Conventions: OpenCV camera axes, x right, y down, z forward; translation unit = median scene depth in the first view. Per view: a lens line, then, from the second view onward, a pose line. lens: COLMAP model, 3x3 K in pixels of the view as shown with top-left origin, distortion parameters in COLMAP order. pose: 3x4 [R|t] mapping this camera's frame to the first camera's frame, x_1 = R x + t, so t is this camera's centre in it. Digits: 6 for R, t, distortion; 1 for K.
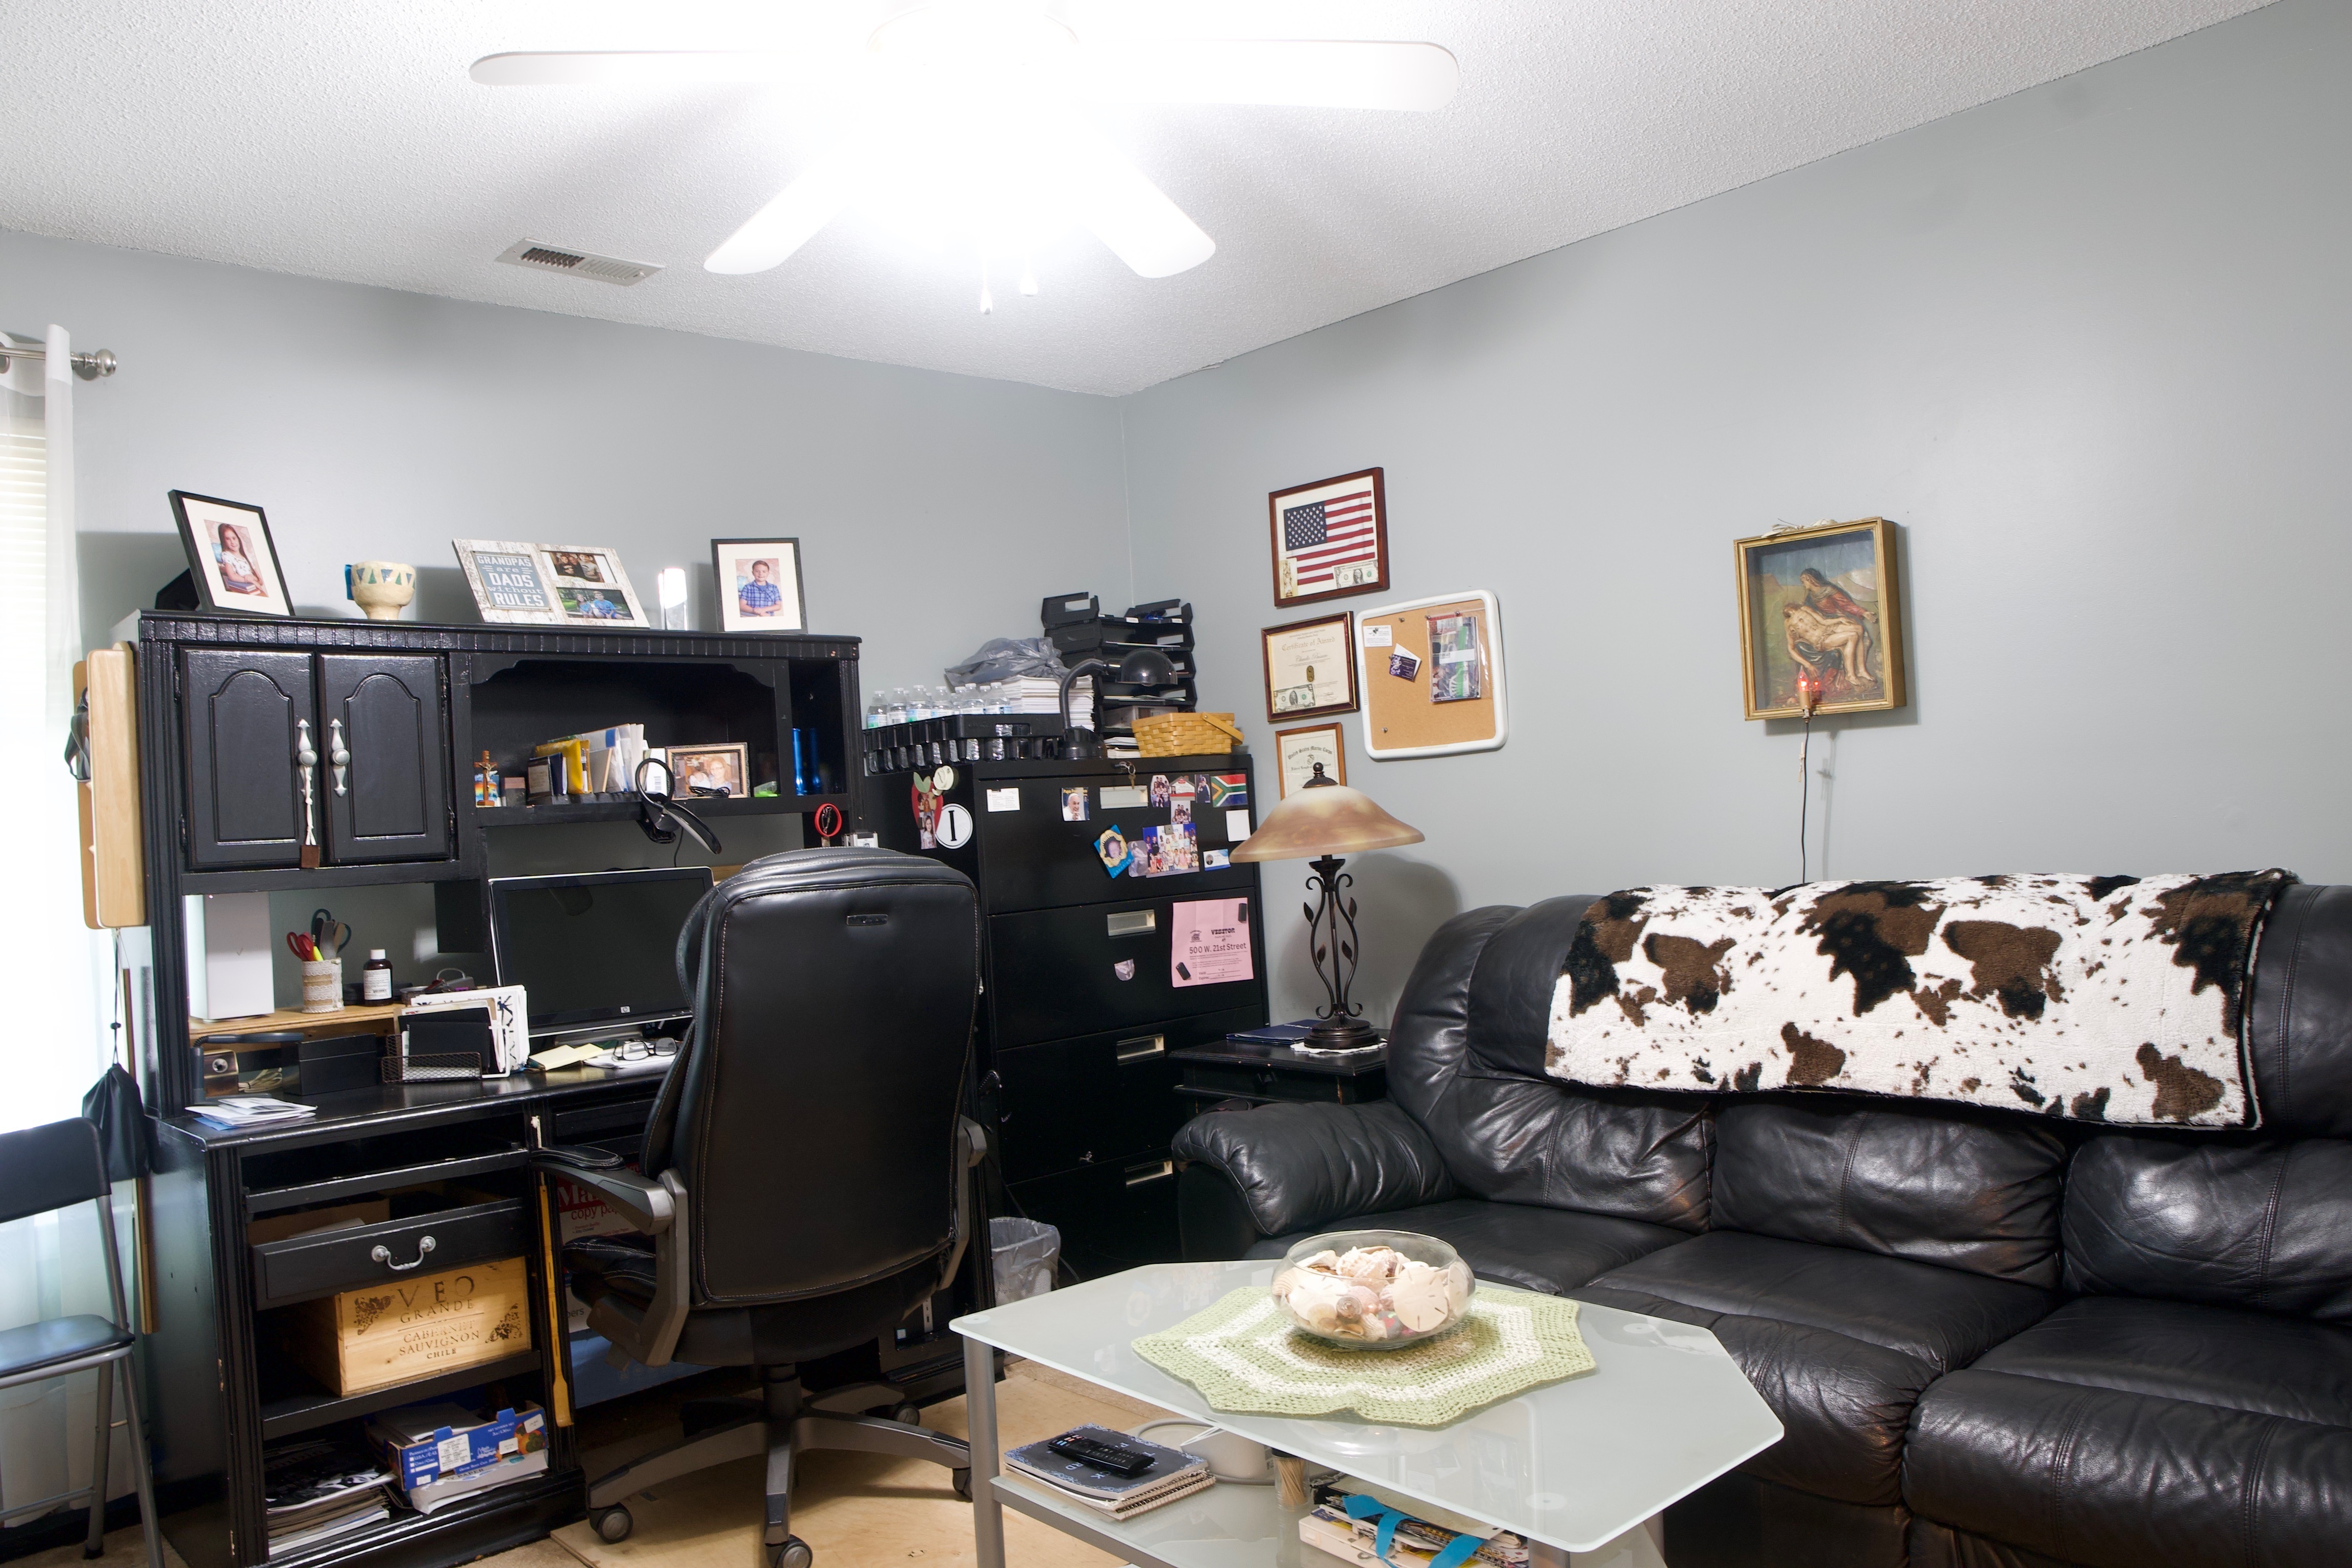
lens RADIAL K [[1637.4, 0, 1176.0], [0, 1637.4, 784.0], [0, 0, 1]] dist [0.000470, 0.002609]
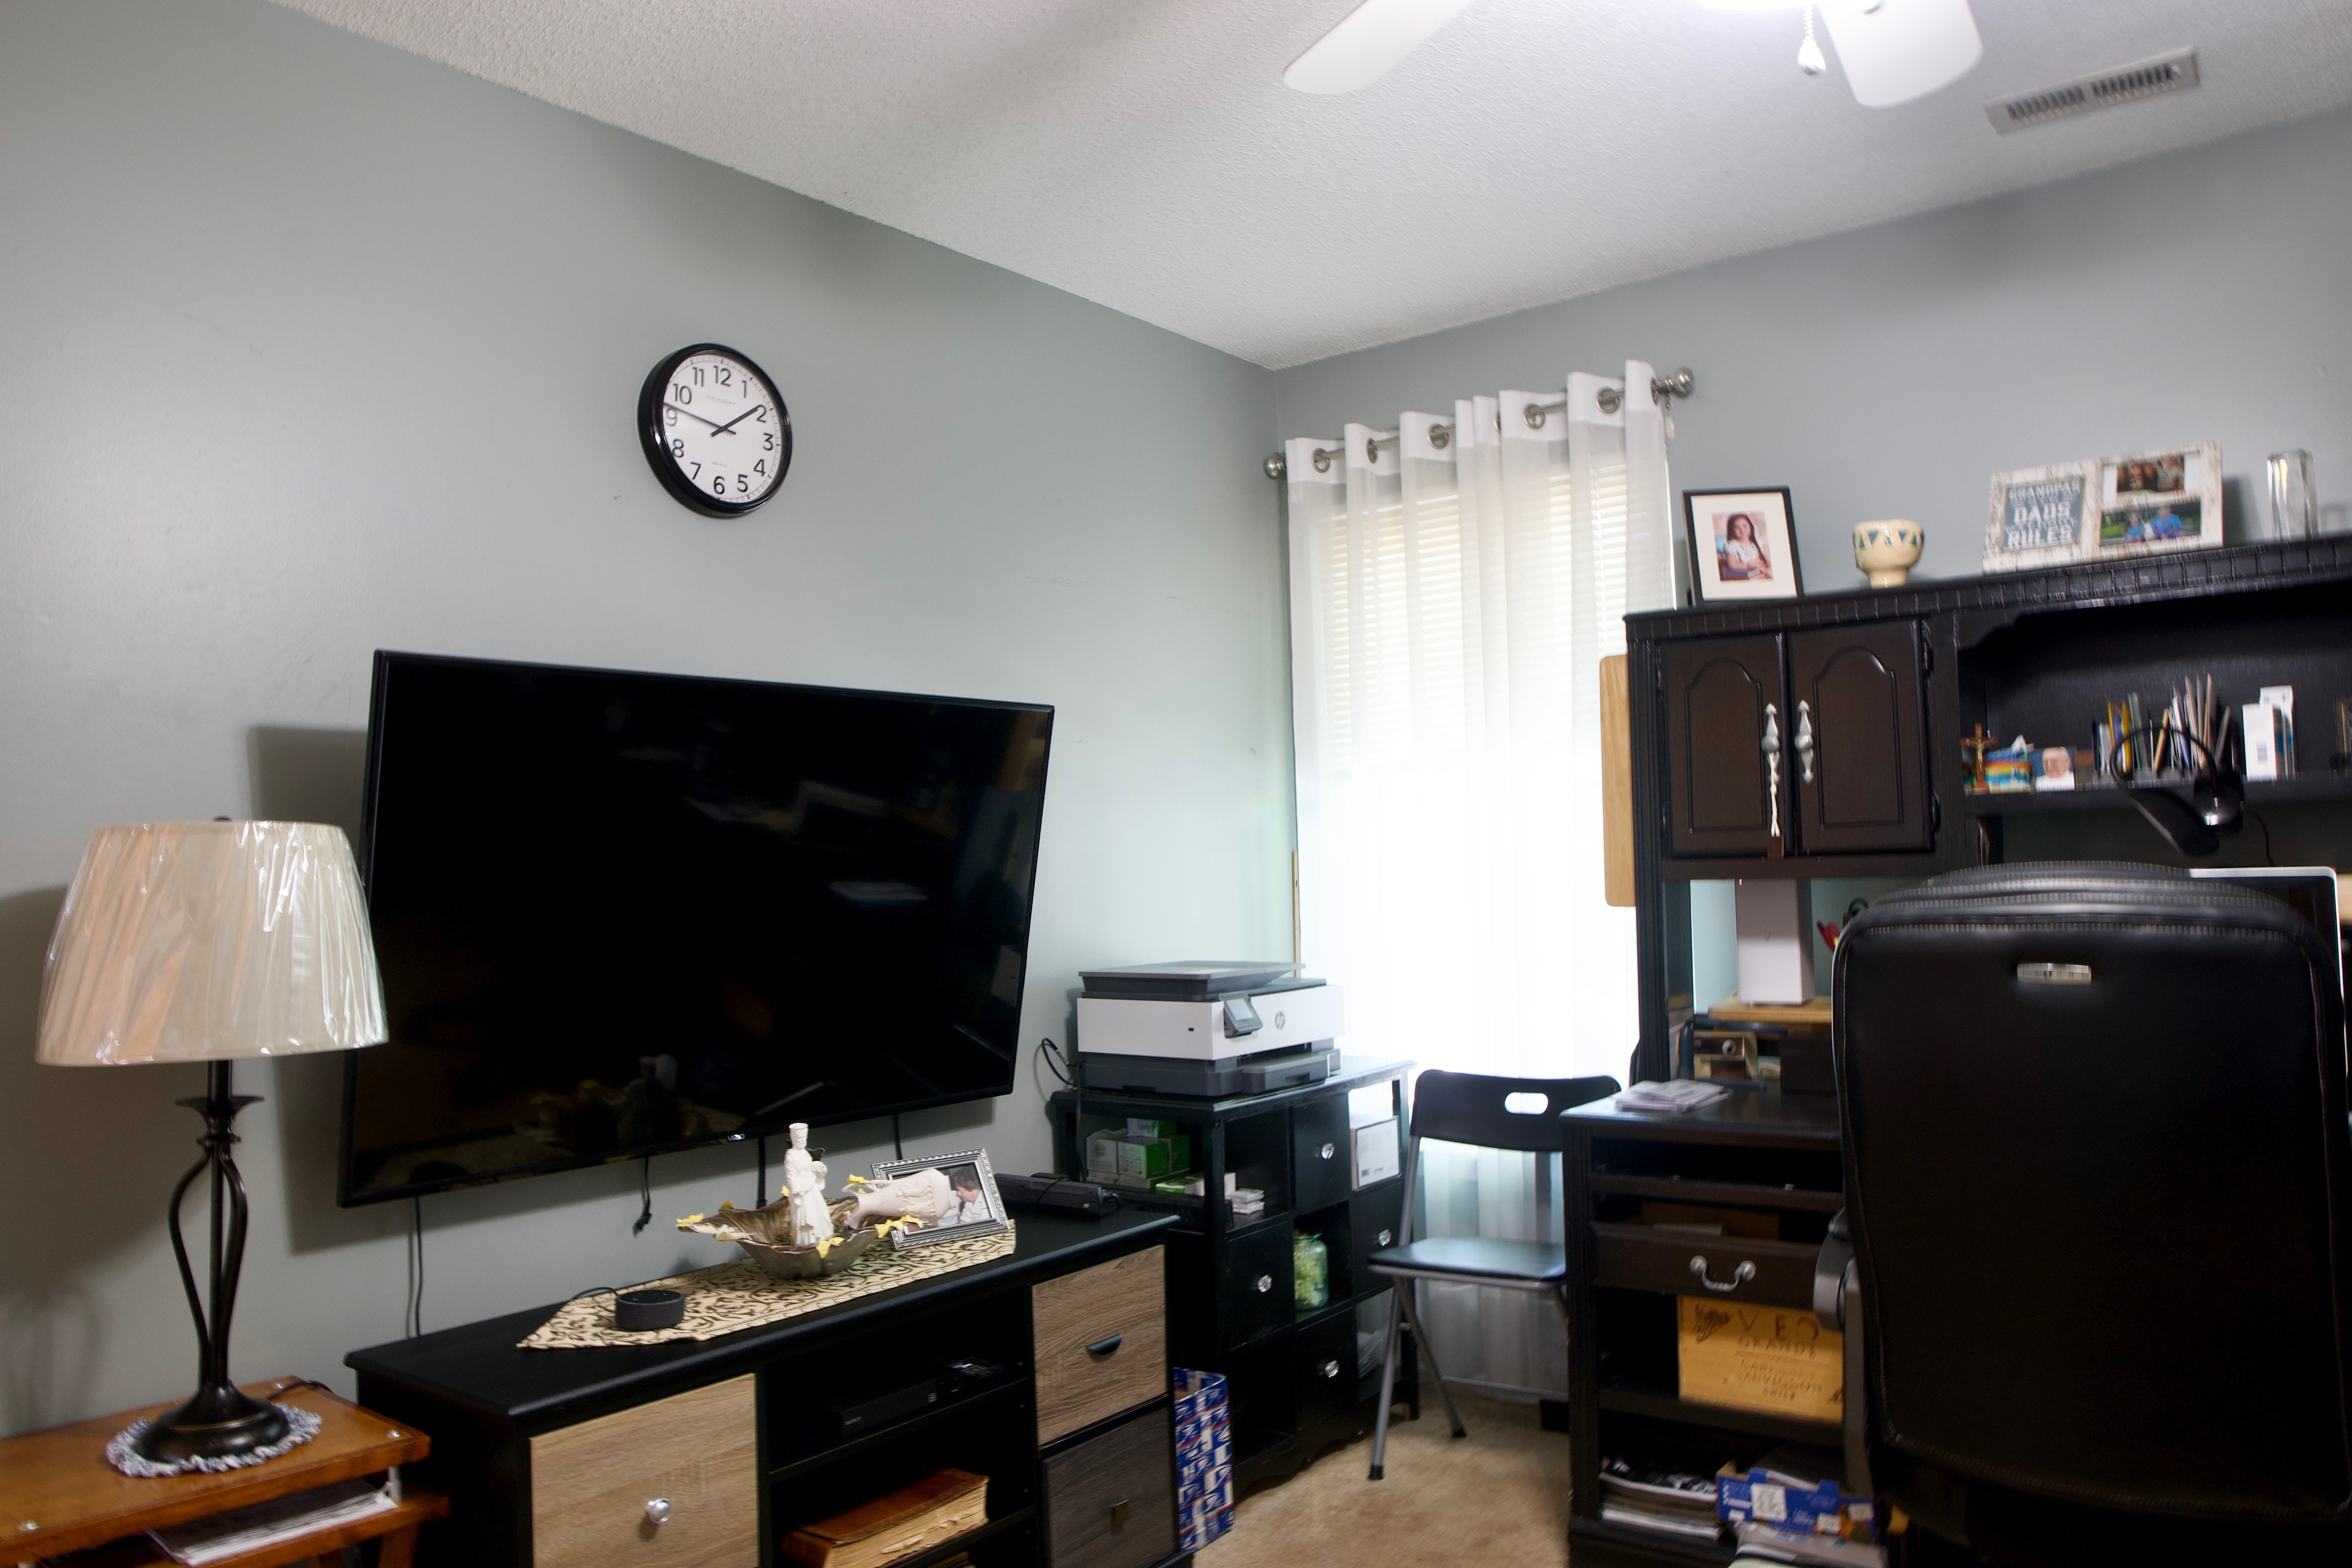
lens RADIAL K [[1718.6, 0, 1176.0], [0, 1718.6, 784.0], [0, 0, 1]] dist [-0.013195, -0.002305]
pose [[0.219558, 0.003437, -0.975593, 1.074721], [0.040864, 0.999084, 0.012716, -0.056127], [0.974743, -0.042658, 0.219217, 1.213539]]
